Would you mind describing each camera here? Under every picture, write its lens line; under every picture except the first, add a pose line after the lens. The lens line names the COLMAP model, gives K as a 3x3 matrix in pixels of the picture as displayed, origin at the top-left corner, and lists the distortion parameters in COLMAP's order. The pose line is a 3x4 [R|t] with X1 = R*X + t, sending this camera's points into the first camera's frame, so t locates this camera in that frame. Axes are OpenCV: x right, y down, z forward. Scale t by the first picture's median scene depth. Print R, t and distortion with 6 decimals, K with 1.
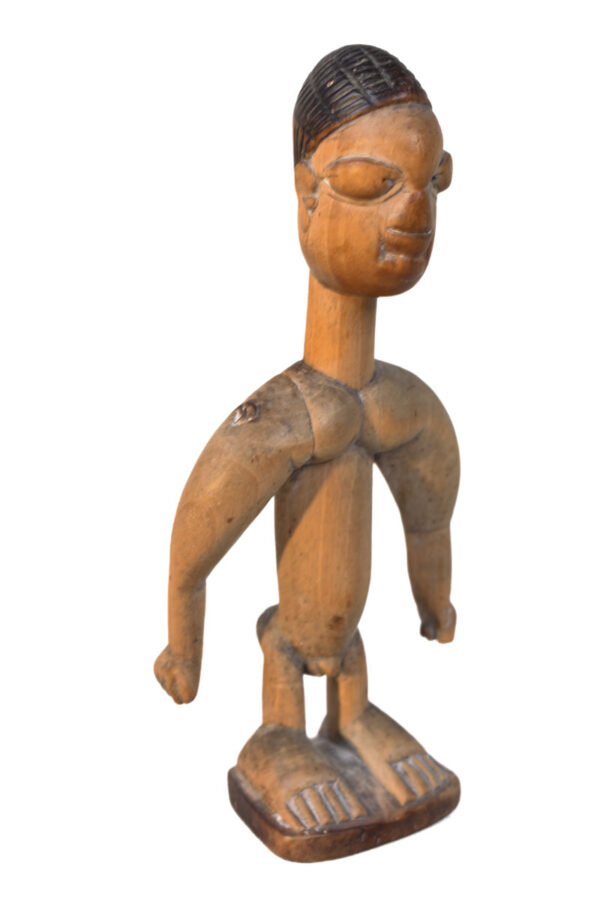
lens RADIAL K [[1773.9, 0, 299.9], [0, 1773.9, 444.6], [0, 0, 1]] dist [0.029285, 0.000000]
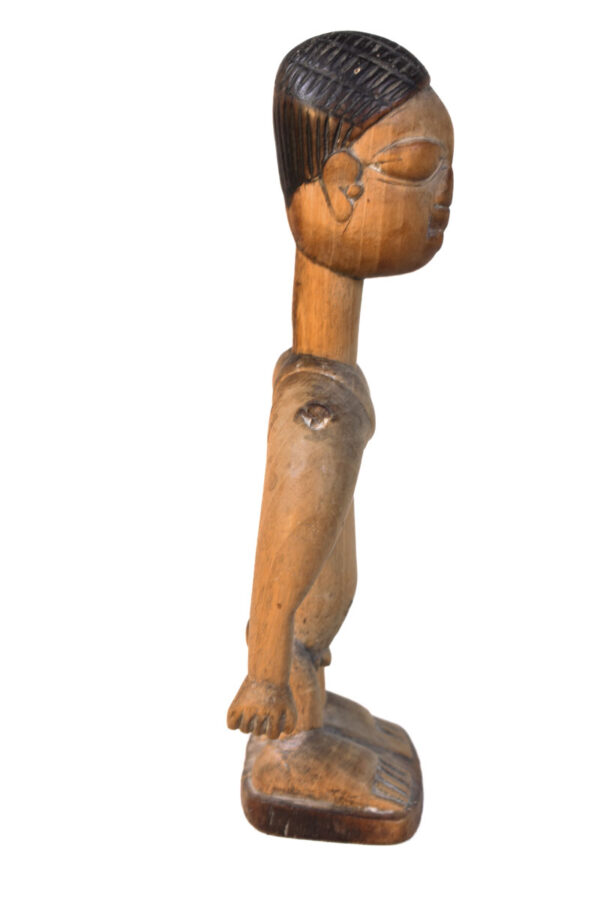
lens RADIAL K [[1773.9, 0, 298.9], [0, 1773.9, 450.7], [0, 0, 1]] dist [0.029285, 0.000000]
pose [[0.583315, -0.214388, 0.783442, -0.811374], [0.209974, 0.971553, 0.109528, -0.108411], [-0.784637, 0.100614, 0.611737, 0.422338]]
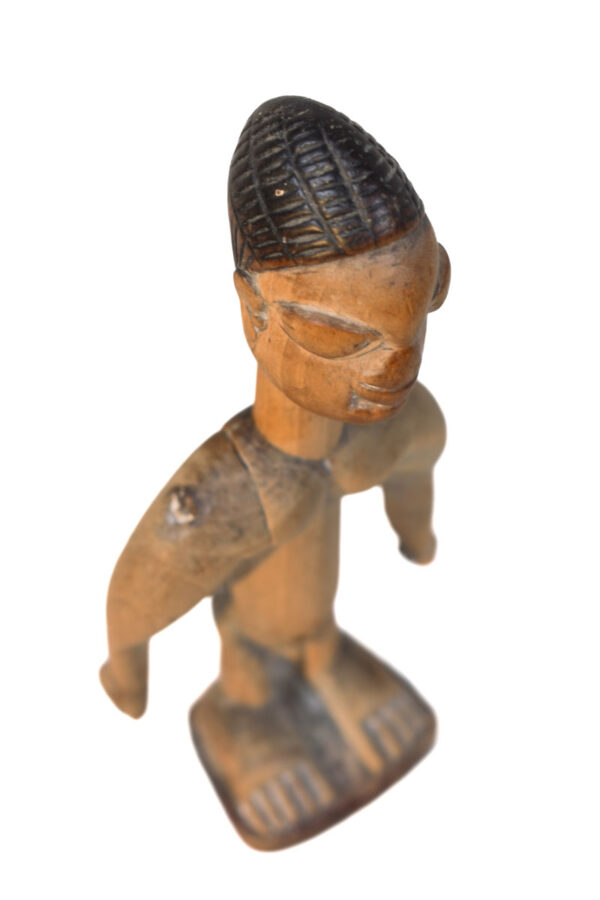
lens RADIAL K [[1787.1, 0, 303.5], [0, 1787.1, 448.1], [0, 0, 1]] dist [0.080249, 0.000000]
pose [[0.999485, -0.029651, 0.012285, 0.014369], [0.017154, 0.817023, 0.576350, -0.514045], [-0.027126, -0.575843, 0.817110, 0.353595]]
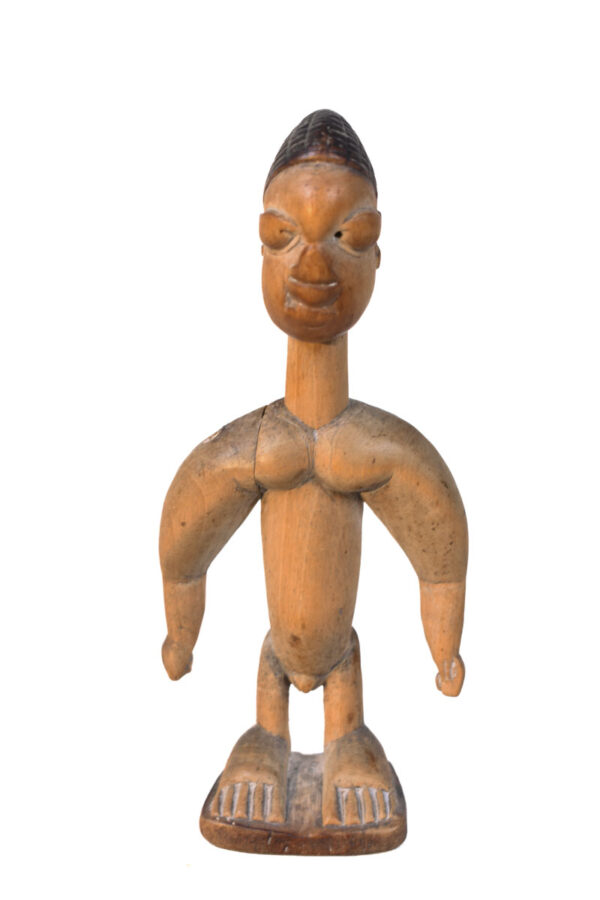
lens RADIAL K [[1562.4, 0, 296.1], [0, 1562.4, 450.2], [0, 0, 1]] dist [0.034860, 0.000000]
pose [[0.777141, 0.142579, -0.612962, 0.626138], [-0.165664, 0.985993, 0.019312, -0.035488], [0.607130, 0.086538, 0.789876, 0.249701]]
